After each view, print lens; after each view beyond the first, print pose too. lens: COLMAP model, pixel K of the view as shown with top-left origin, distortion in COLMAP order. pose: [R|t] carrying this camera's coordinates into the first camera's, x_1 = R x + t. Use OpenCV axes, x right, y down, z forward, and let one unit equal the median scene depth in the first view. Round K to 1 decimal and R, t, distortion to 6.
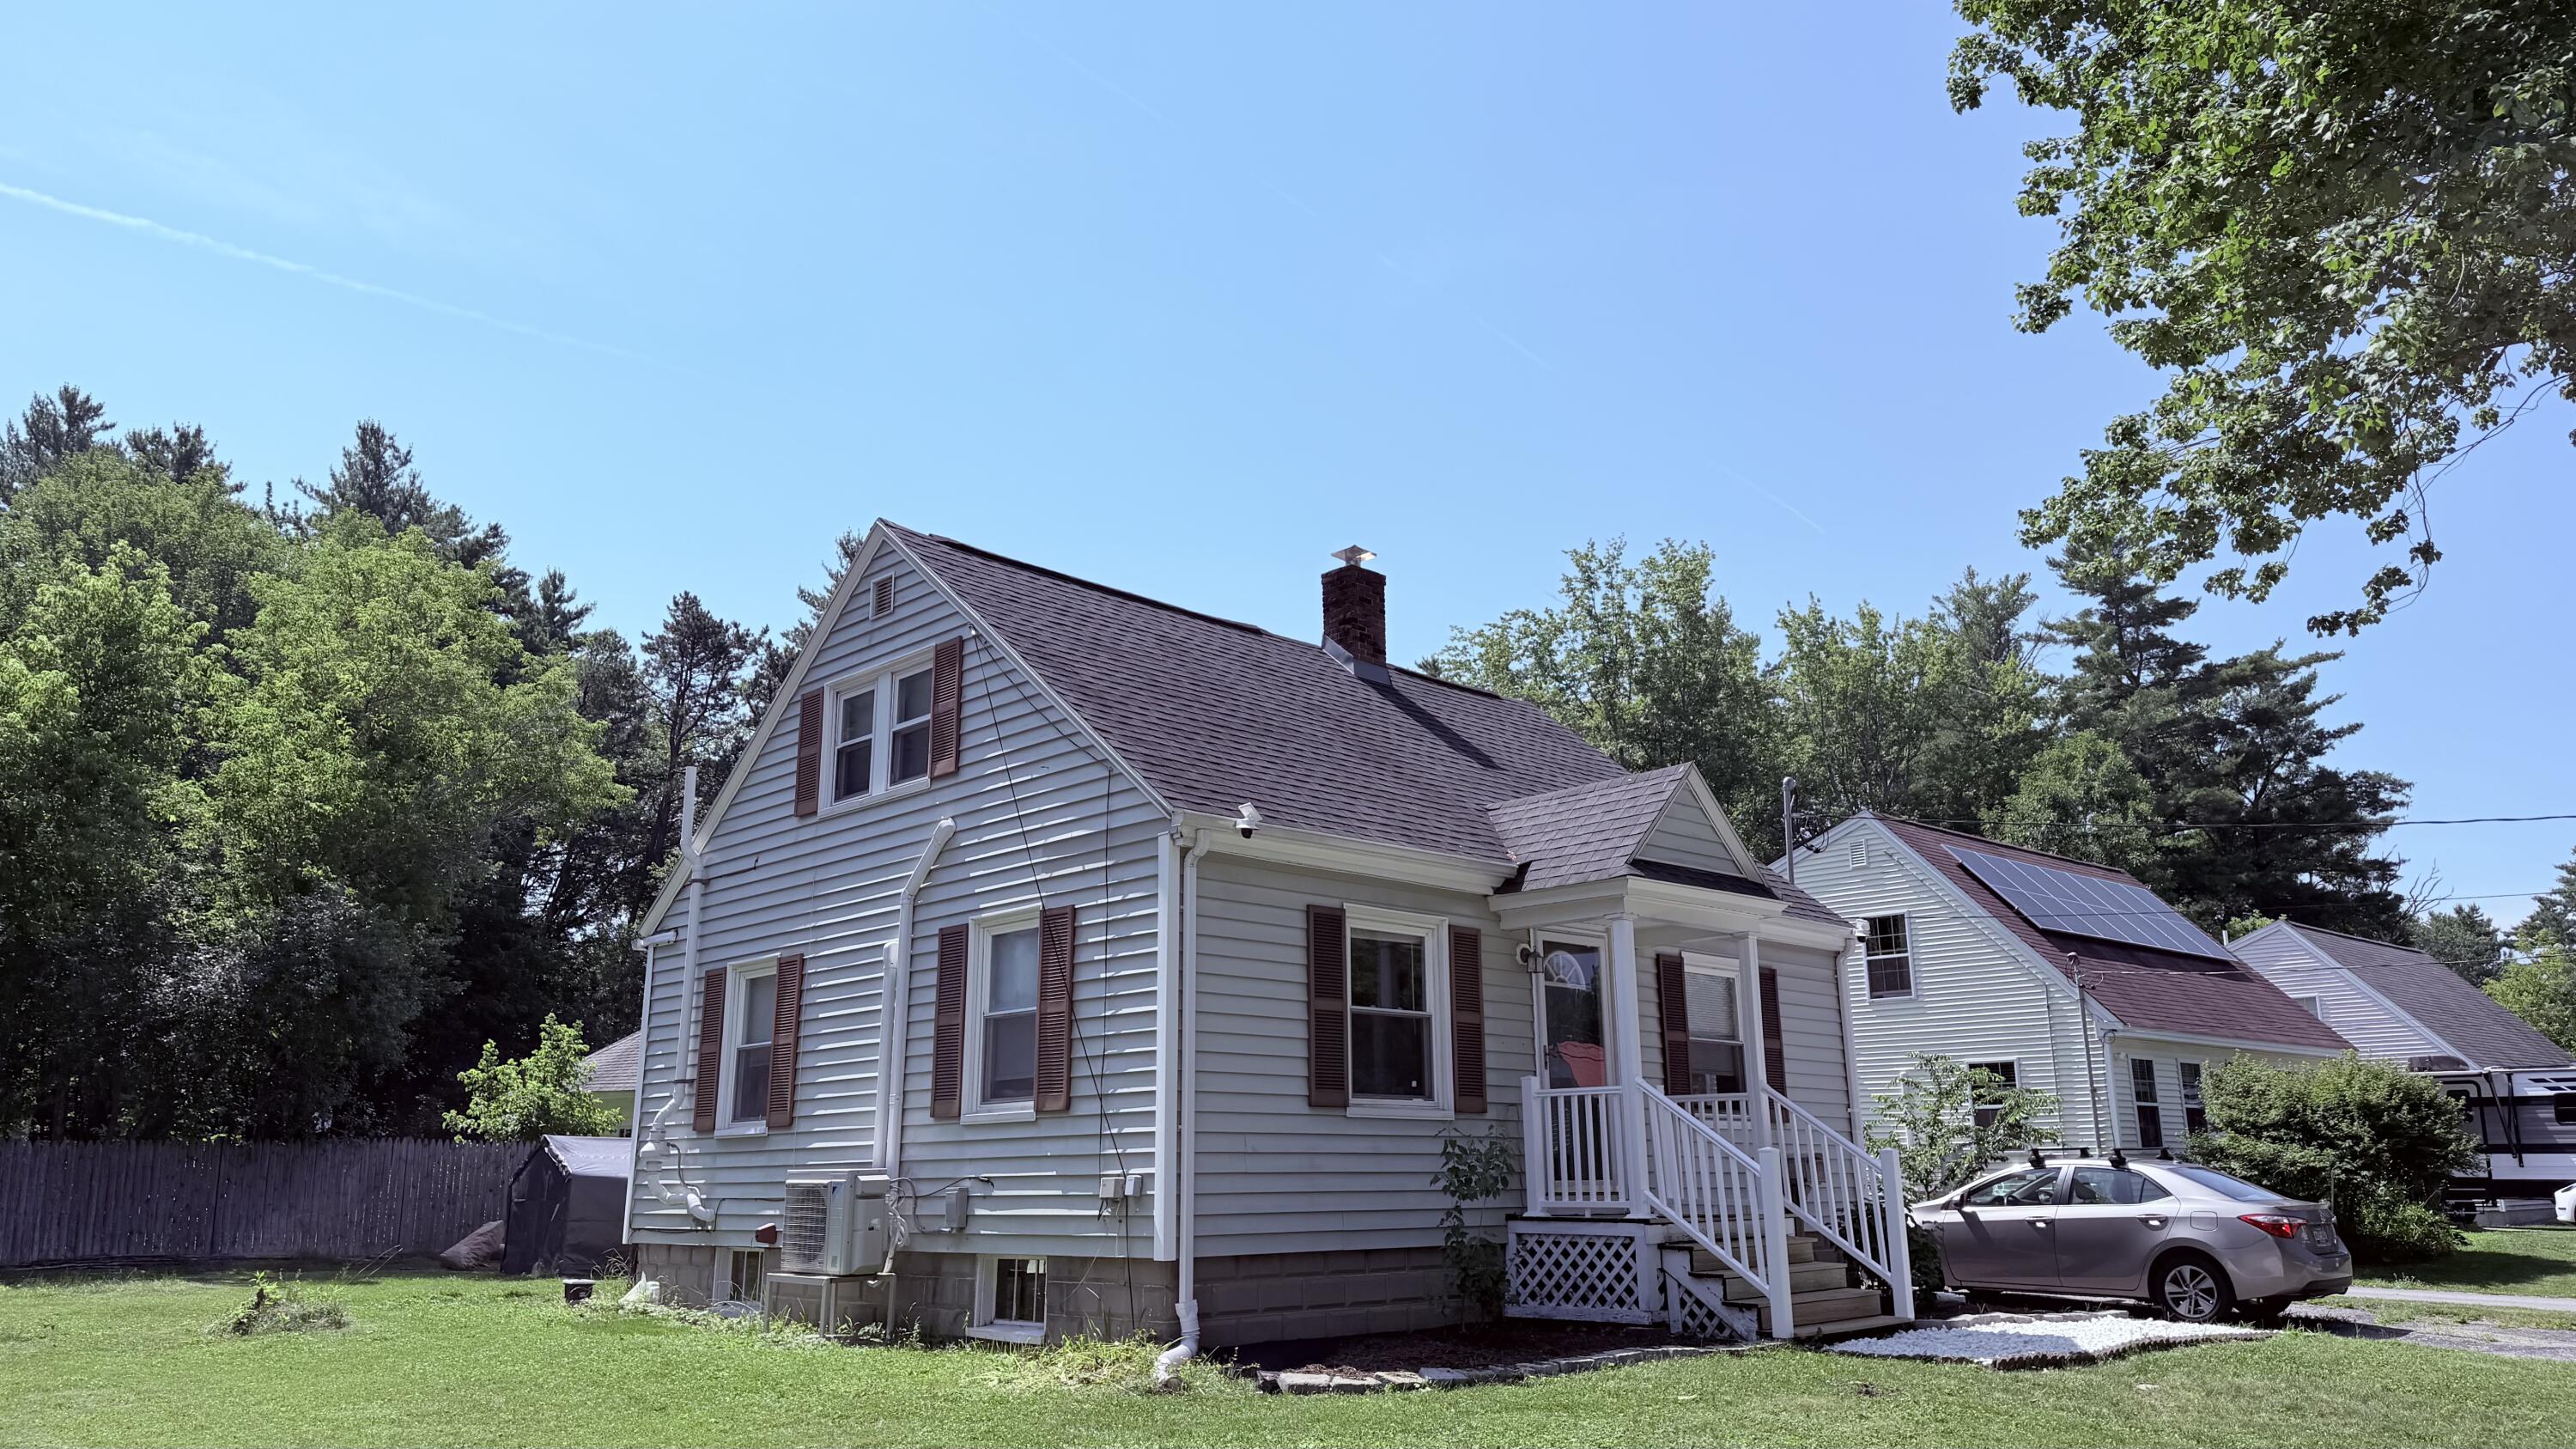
lens RADIAL K [[1834.1, 0, 1280.4], [0, 1834.1, 715.8], [0, 0, 1]] dist [0.047400, -0.028031]
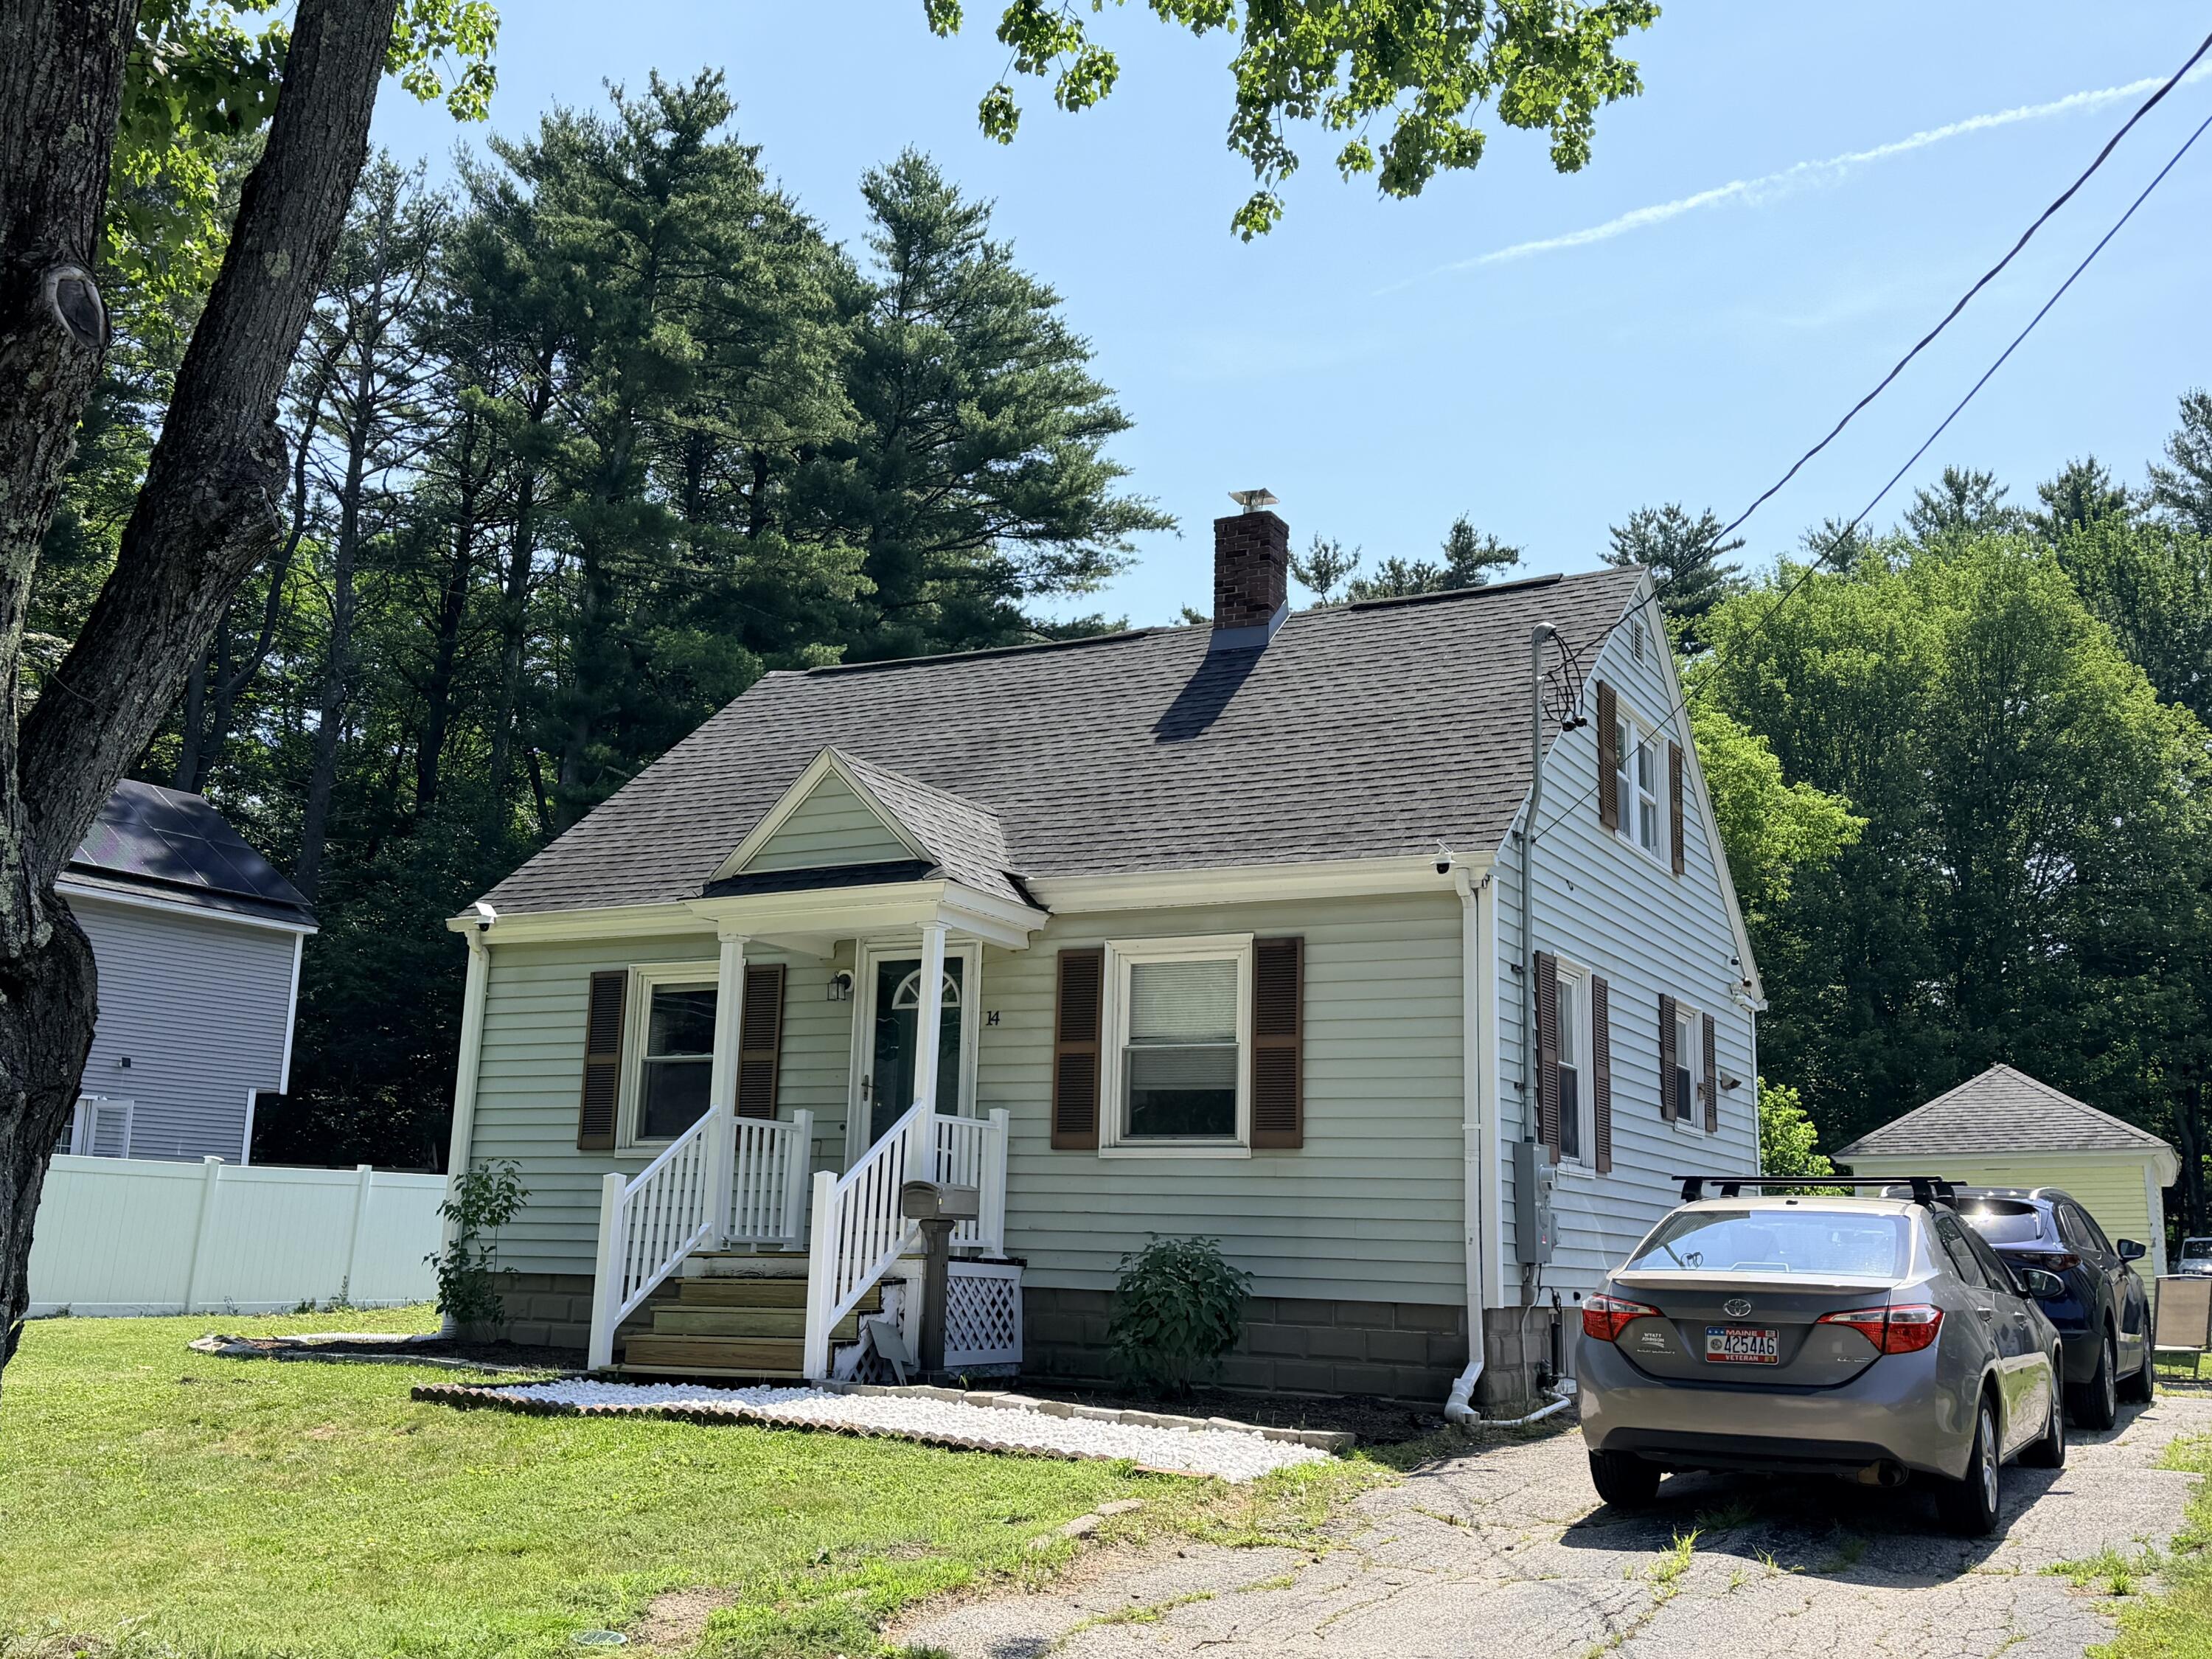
lens RADIAL K [[2191.5, 0, 1094.4], [0, 2191.5, 832.1], [0, 0, 1]] dist [0.129368, 0.000000]
pose [[0.301289, -0.170086, -0.938241, 1.294865], [0.203068, 0.972836, -0.111148, 0.216536], [0.931659, -0.157039, 0.327643, 0.799085]]
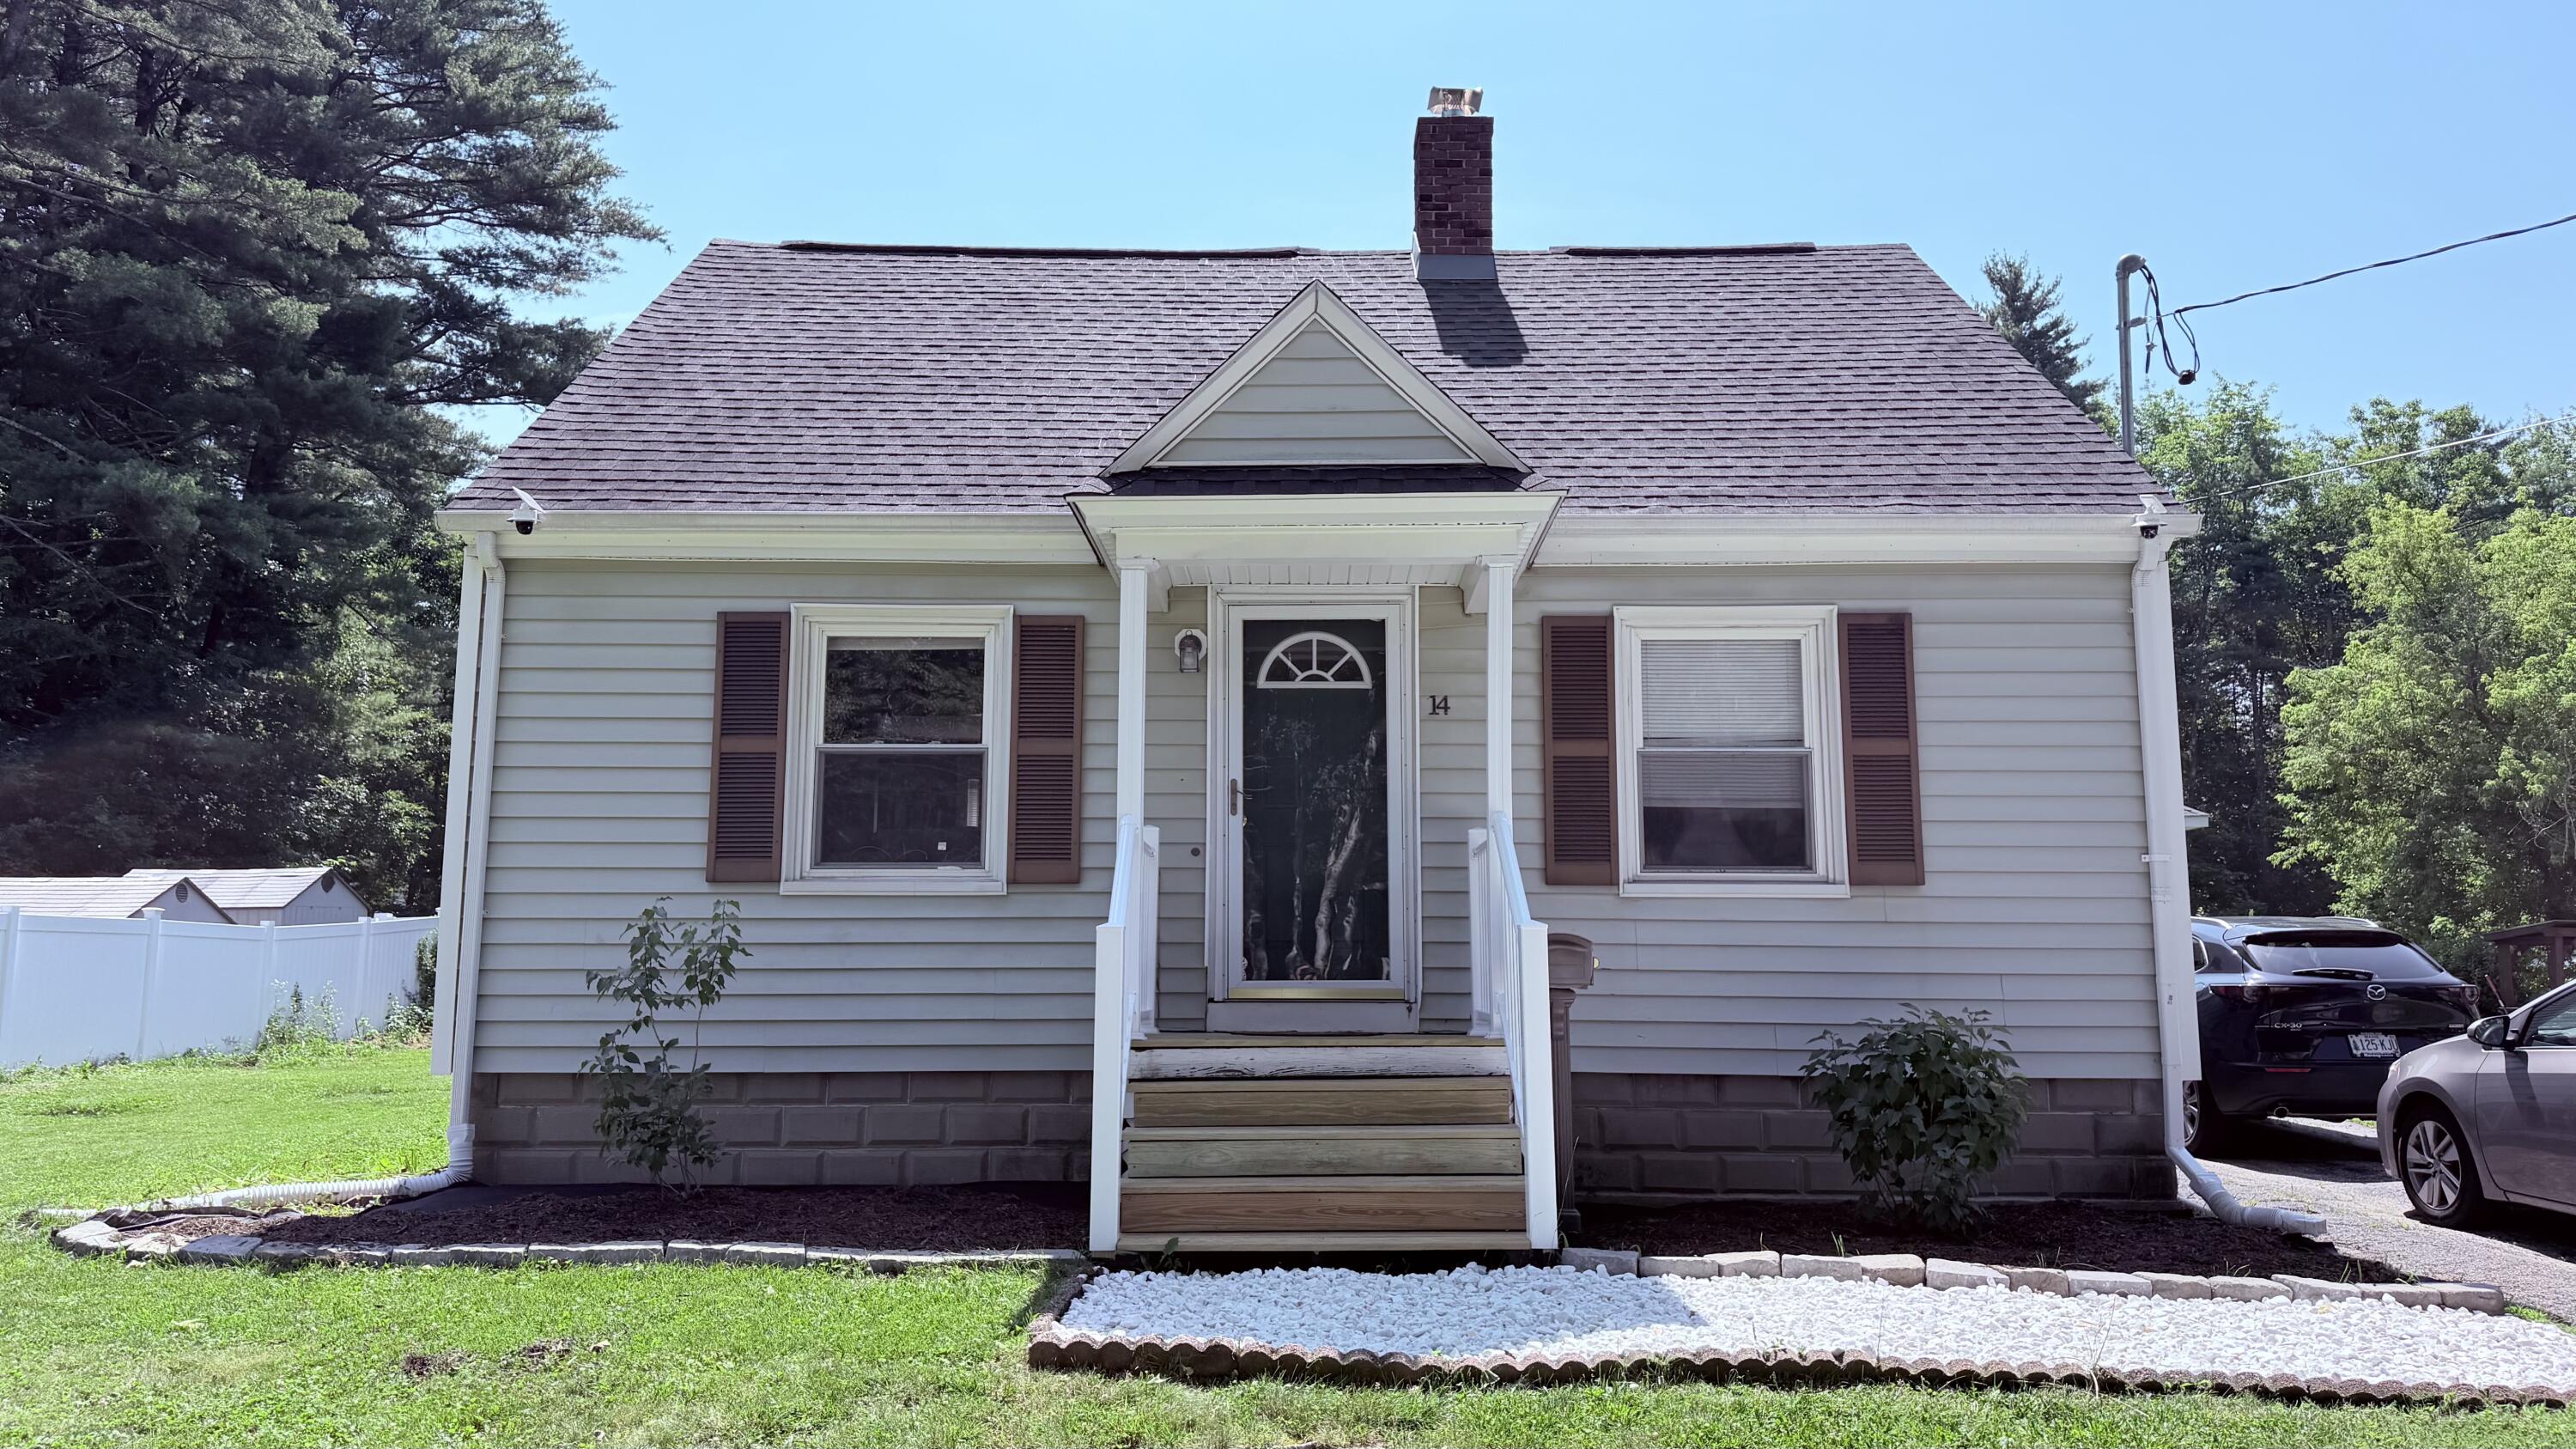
lens RADIAL K [[1834.1, 0, 1268.6], [0, 1834.1, 735.4], [0, 0, 1]] dist [0.047400, -0.028031]
pose [[0.708546, -0.083354, -0.700724, 0.636671], [0.165032, 0.985035, 0.049701, 0.140580], [0.686095, -0.150858, 0.711699, 0.576333]]
